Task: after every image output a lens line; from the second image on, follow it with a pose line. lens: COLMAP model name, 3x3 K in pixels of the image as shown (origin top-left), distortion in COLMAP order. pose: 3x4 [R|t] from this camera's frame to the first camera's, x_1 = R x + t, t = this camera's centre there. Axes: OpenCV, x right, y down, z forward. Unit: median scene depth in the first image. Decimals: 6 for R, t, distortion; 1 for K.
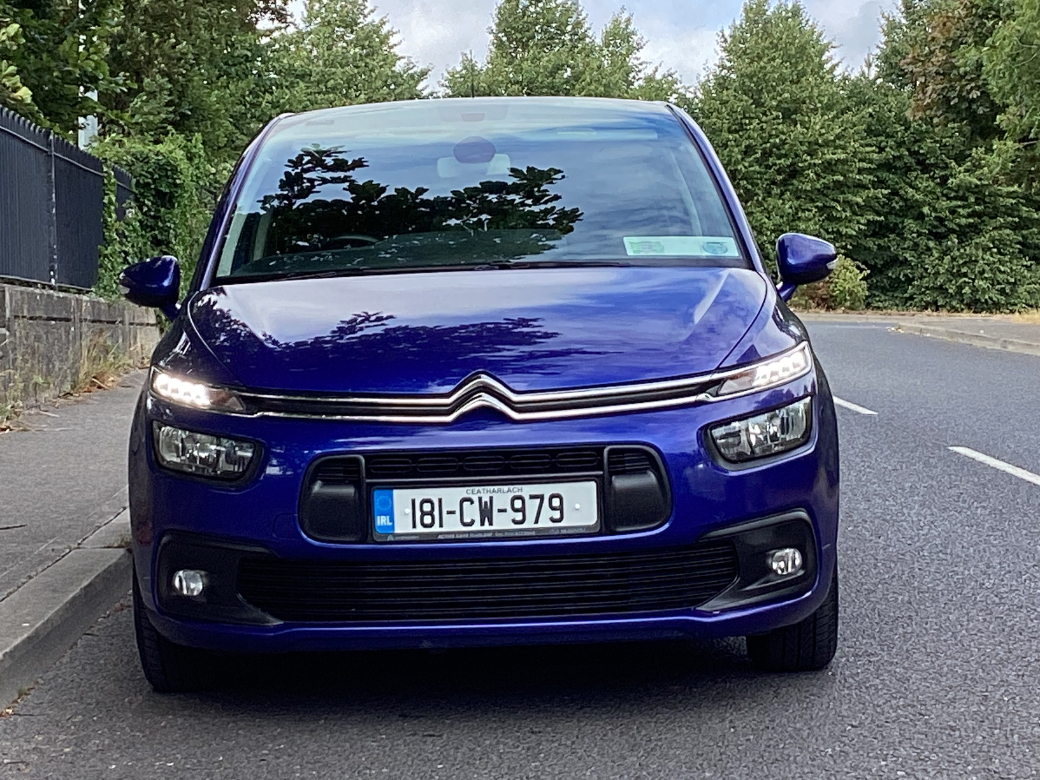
lens RADIAL K [[2579.7, 0, 520.0], [0, 2579.7, 390.0], [0, 0, 1]] dist [-0.110697, 0.123072]
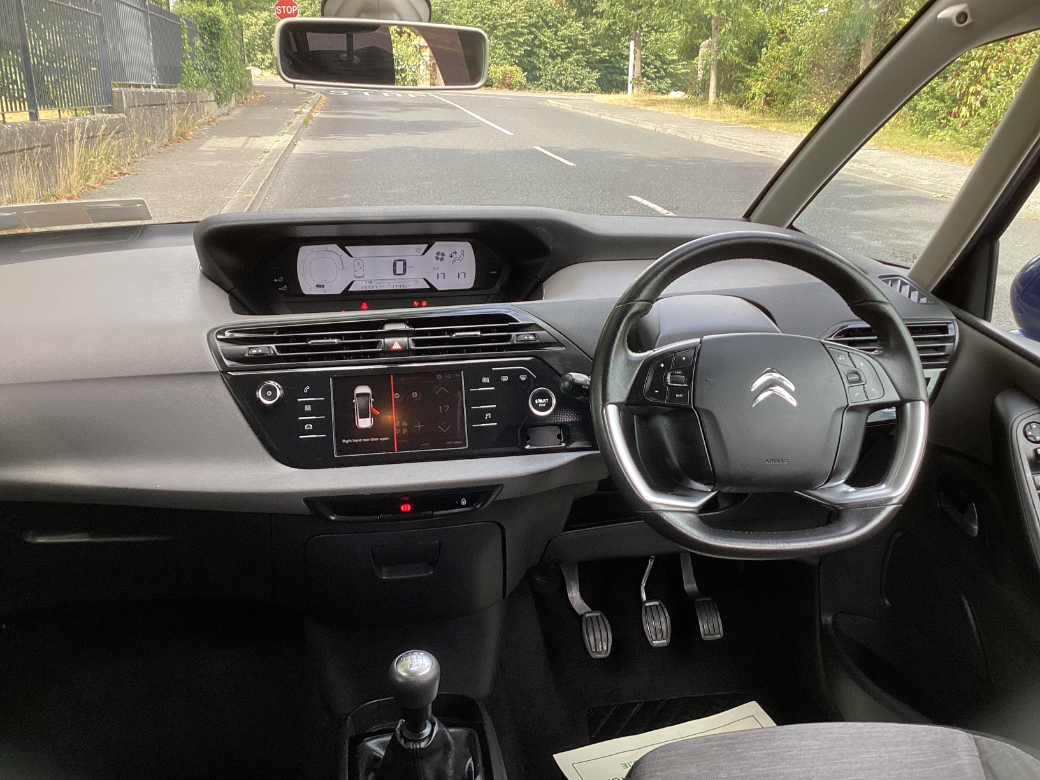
lens RADIAL K [[927.3, 0, 520.0], [0, 927.3, 390.0], [0, 0, 1]] dist [0.010967, -0.009855]
pose [[0.988356, -0.021682, 0.150606, -0.018385], [-0.022920, 0.957286, 0.288231, -0.029027], [-0.150423, -0.288327, 0.945643, 0.223692]]
